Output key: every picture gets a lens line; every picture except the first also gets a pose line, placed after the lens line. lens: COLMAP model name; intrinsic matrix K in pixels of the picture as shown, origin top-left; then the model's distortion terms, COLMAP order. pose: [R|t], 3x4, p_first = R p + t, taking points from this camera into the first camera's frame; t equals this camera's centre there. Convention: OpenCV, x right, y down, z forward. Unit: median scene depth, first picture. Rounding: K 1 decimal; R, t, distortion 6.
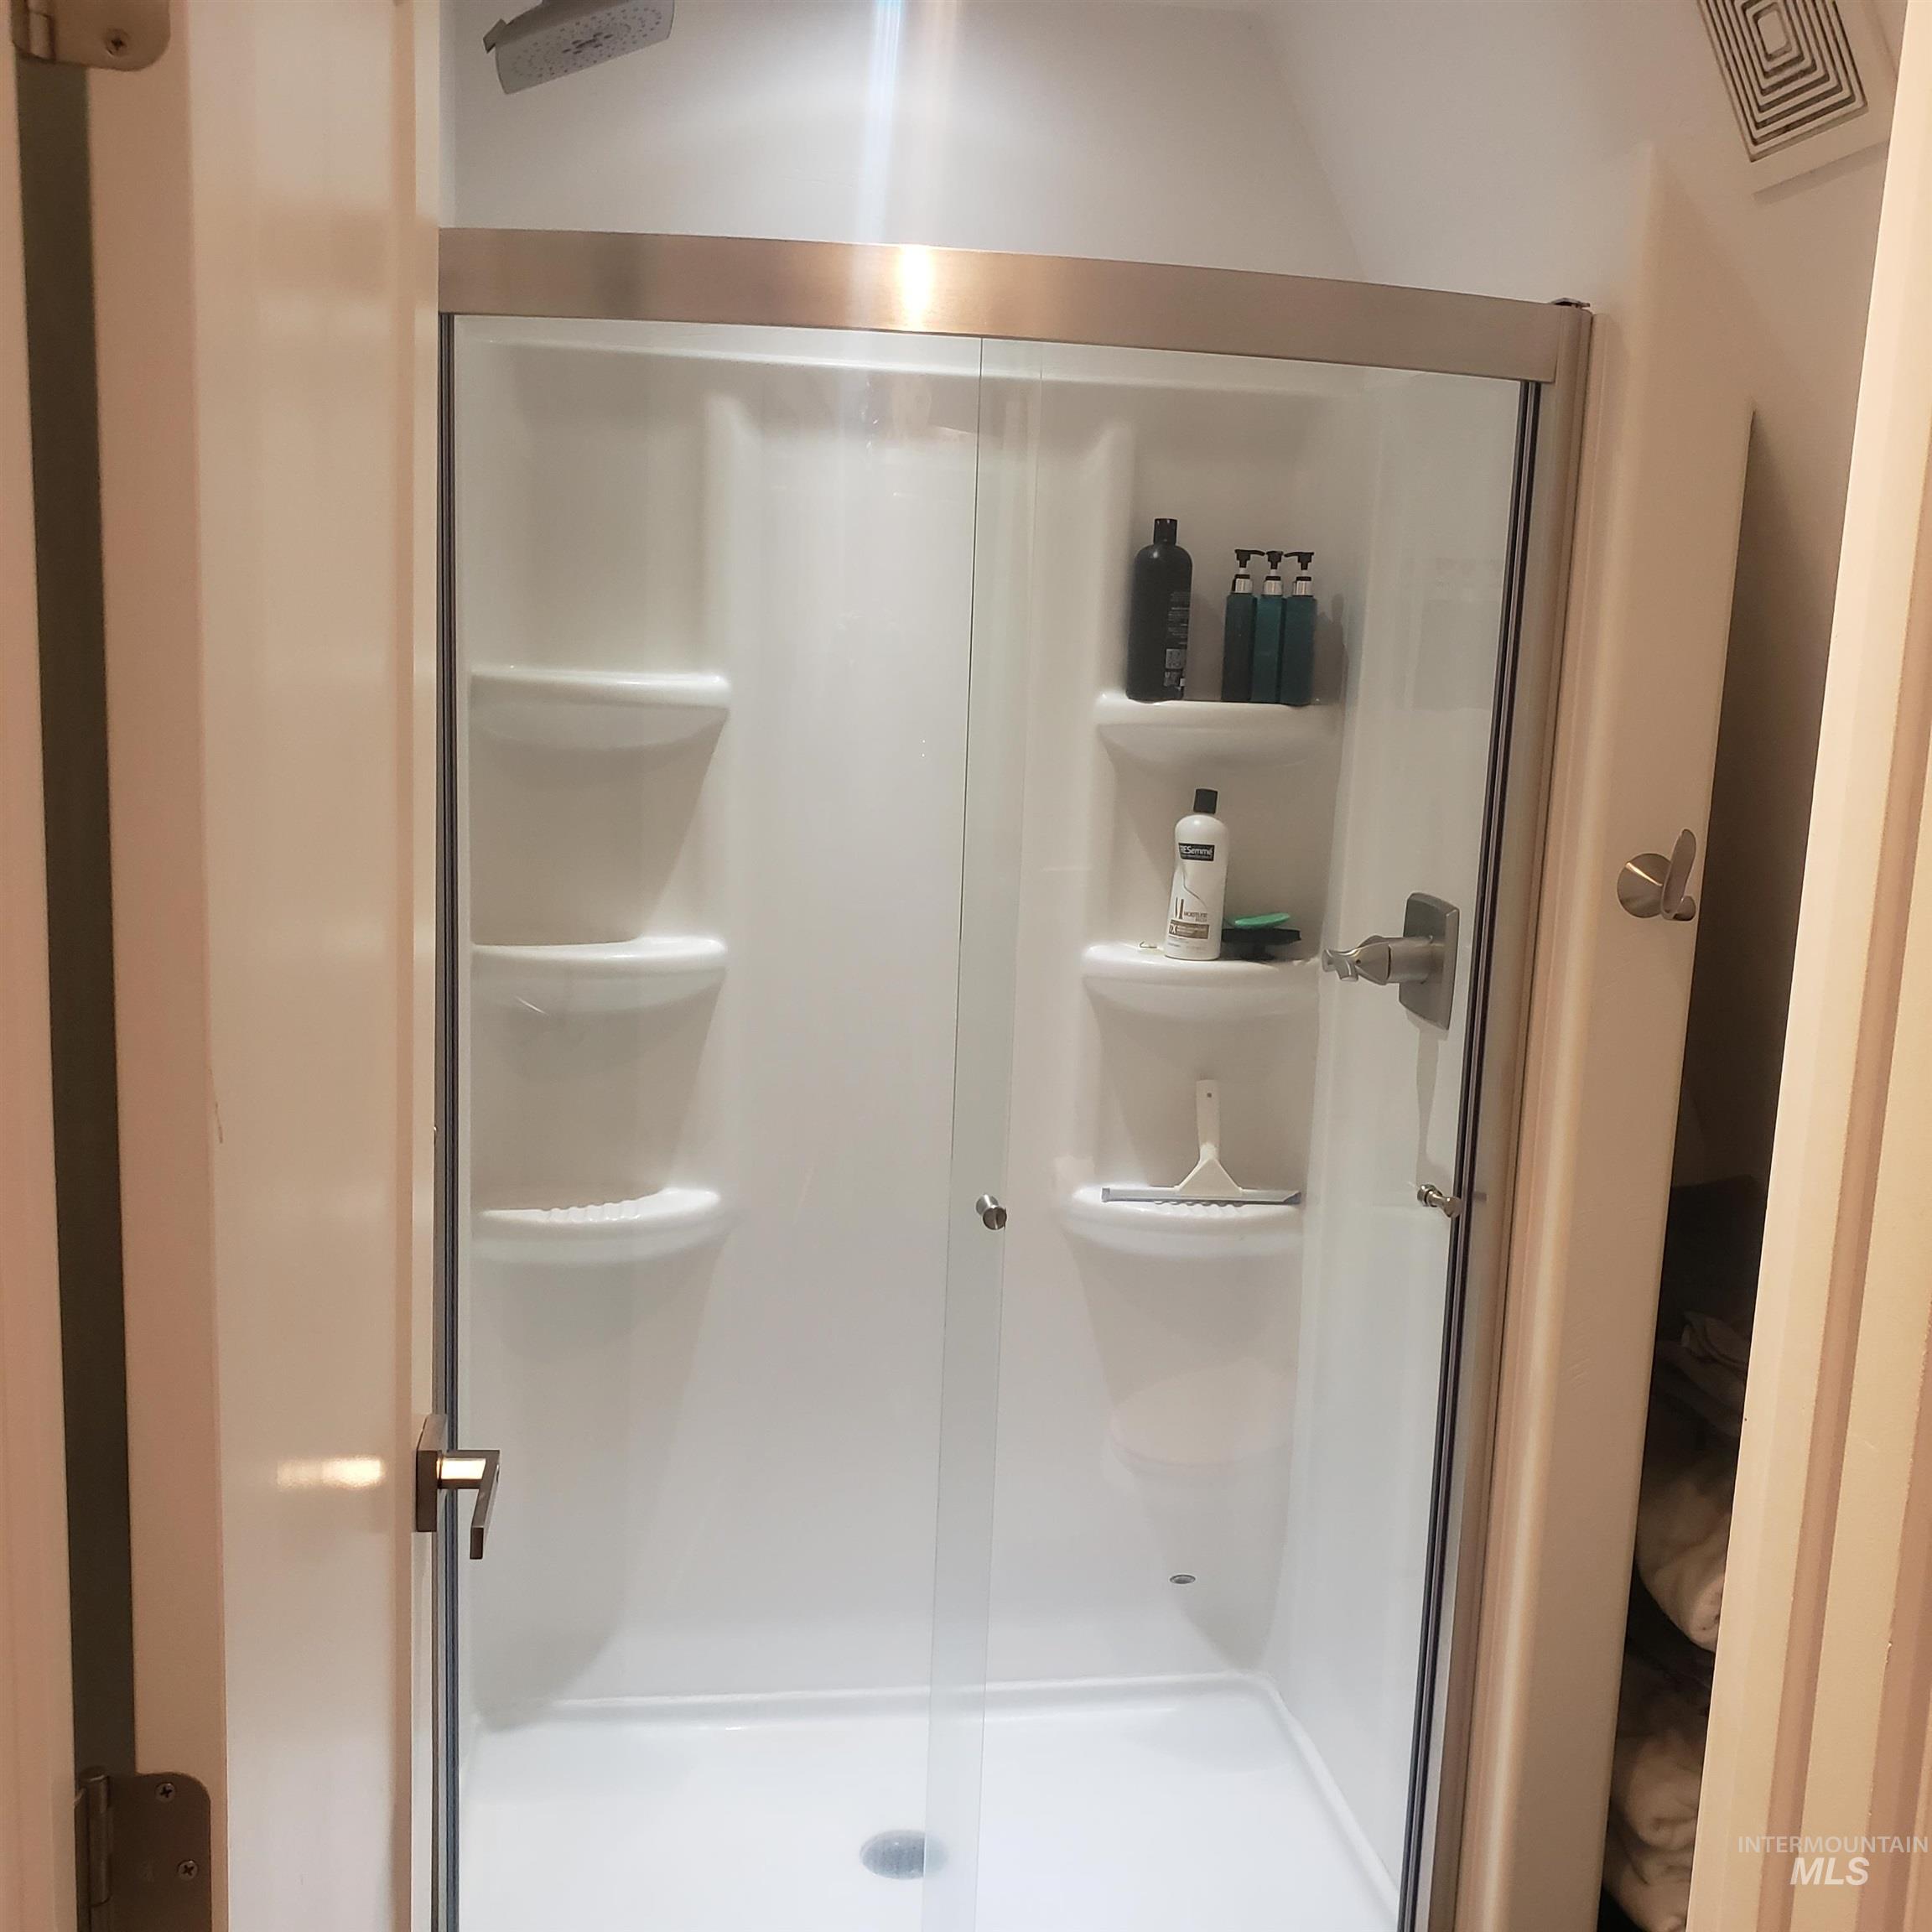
lens RADIAL K [[2034.3, 0, 971.4], [0, 2034.3, 1001.3], [0, 0, 1]] dist [0.025794, -0.040366]
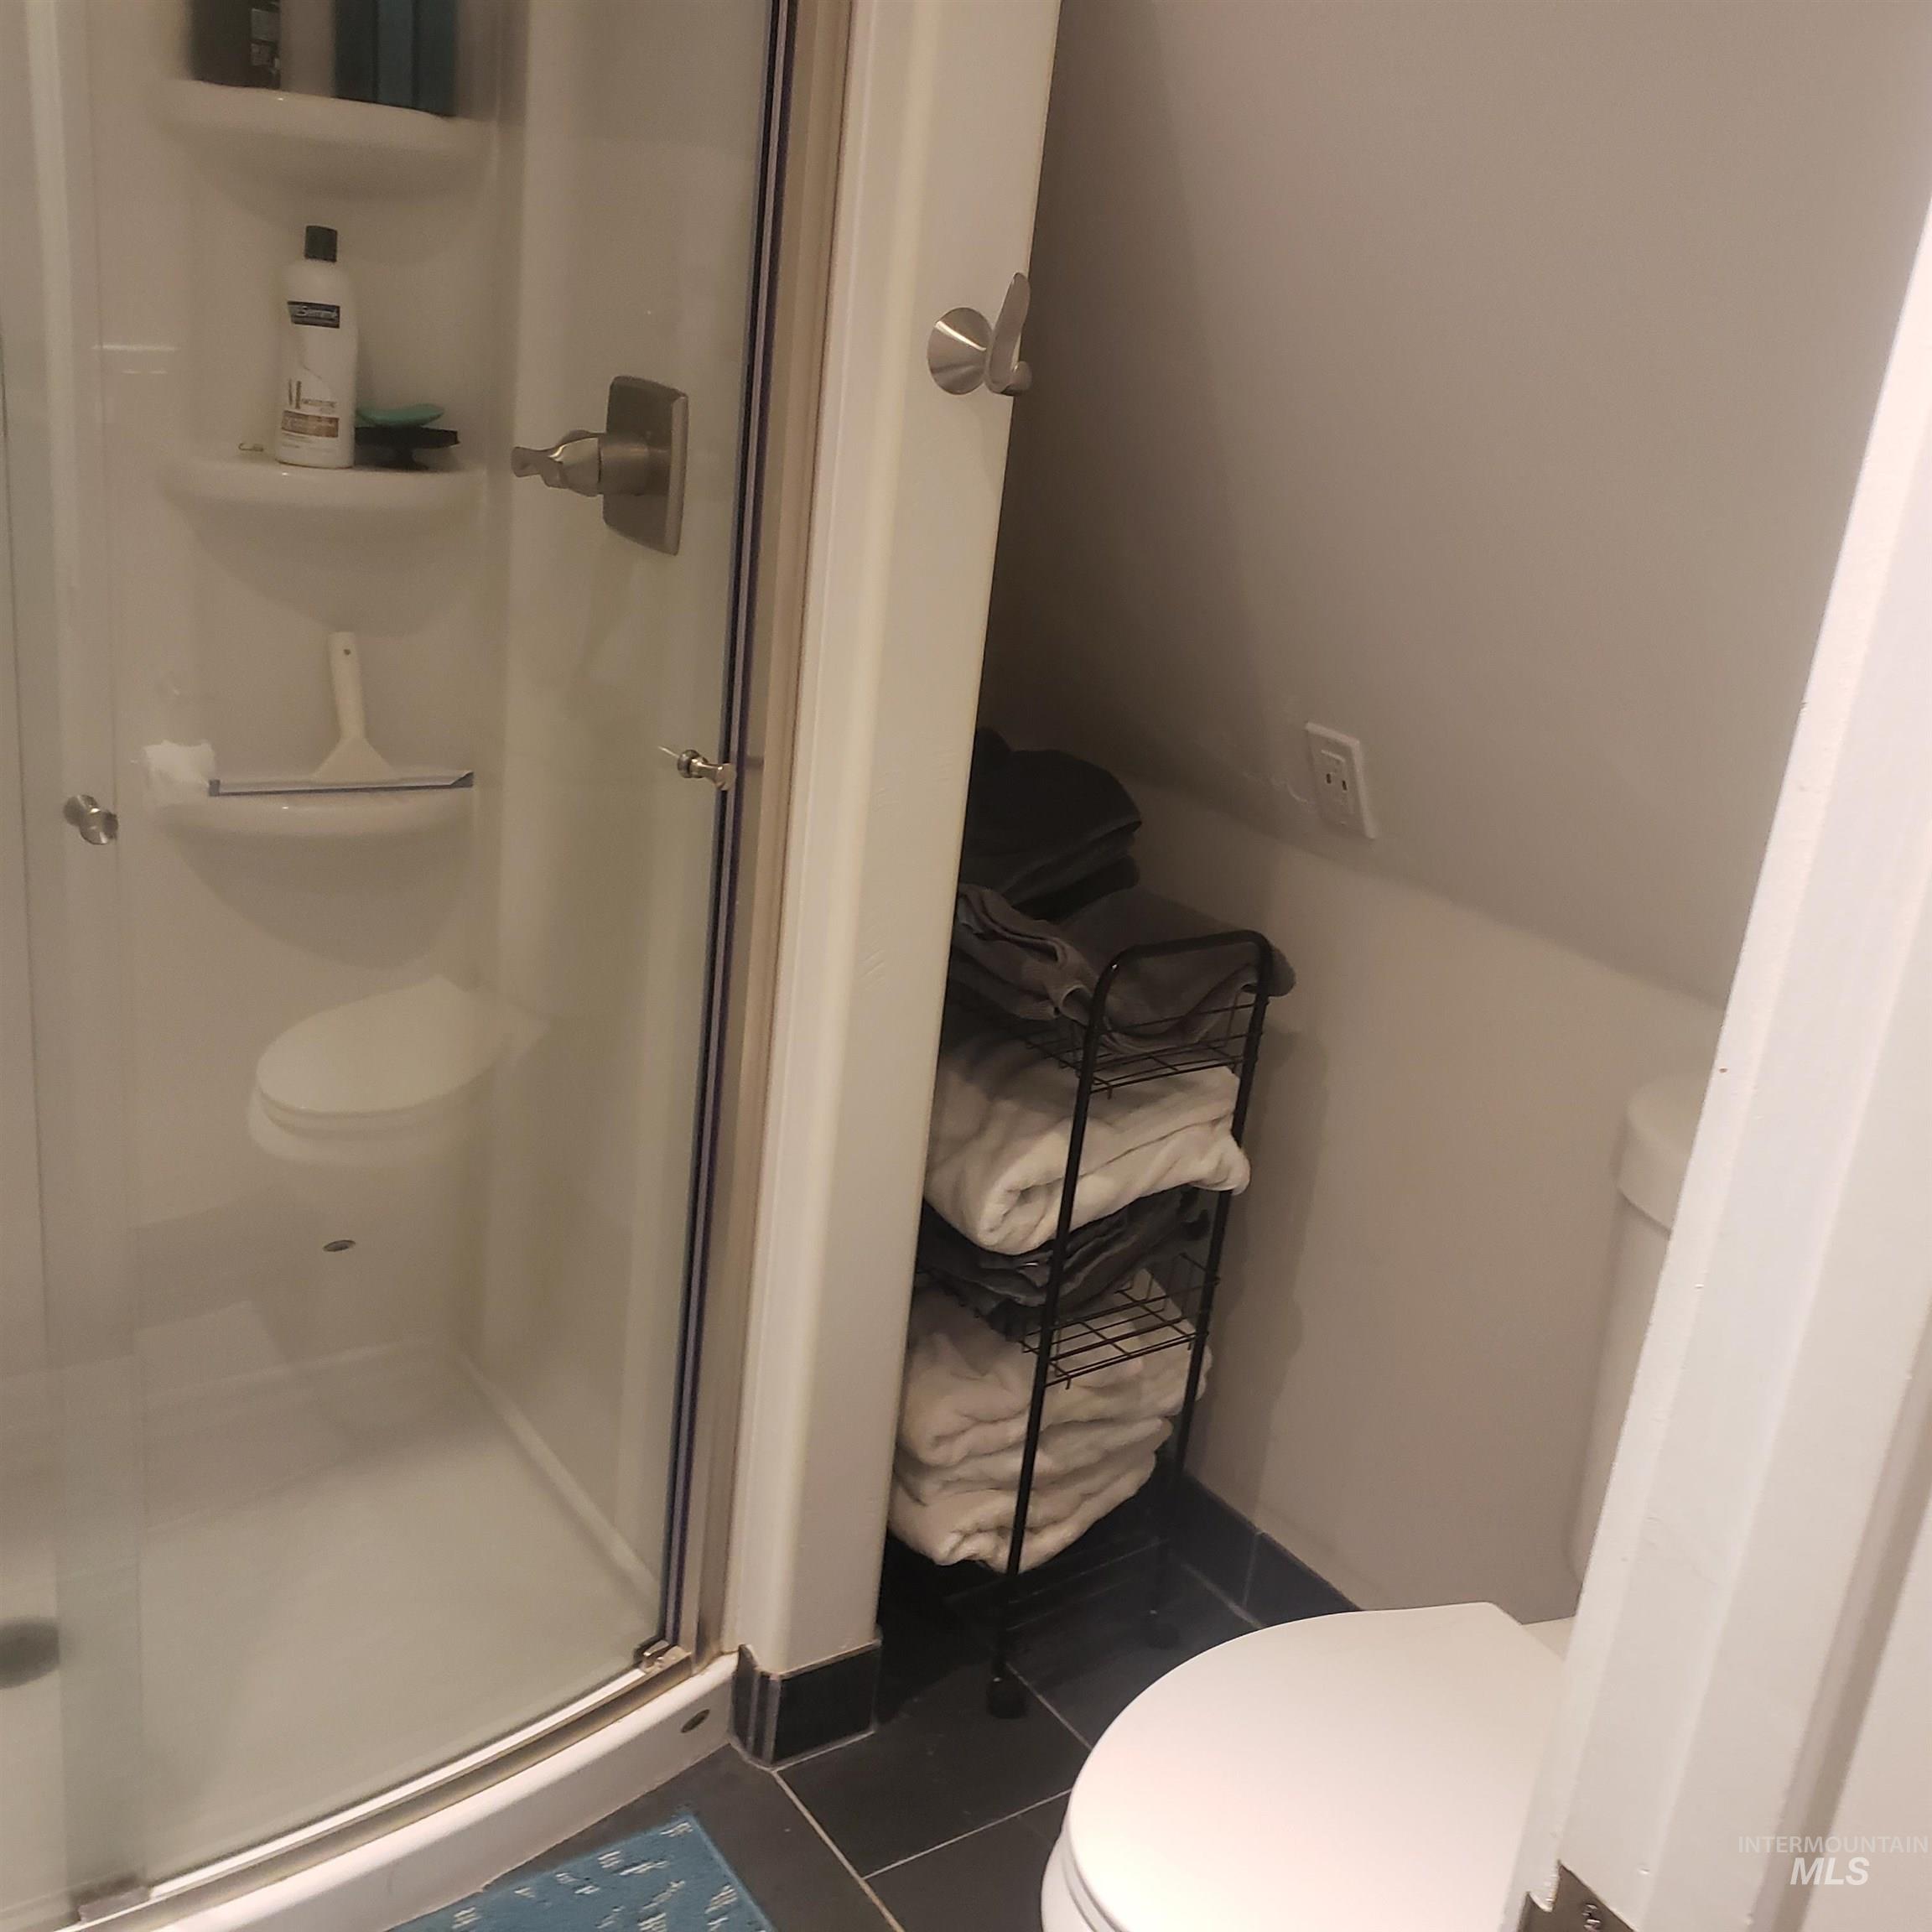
lens RADIAL K [[2034.3, 0, 971.4], [0, 2034.3, 1001.3], [0, 0, 1]] dist [0.025794, -0.040366]
pose [[0.892244, -0.100195, 0.440298, -0.027746], [0.009038, 0.978839, 0.204431, 0.021318], [-0.451464, -0.178422, 0.874269, 0.206640]]
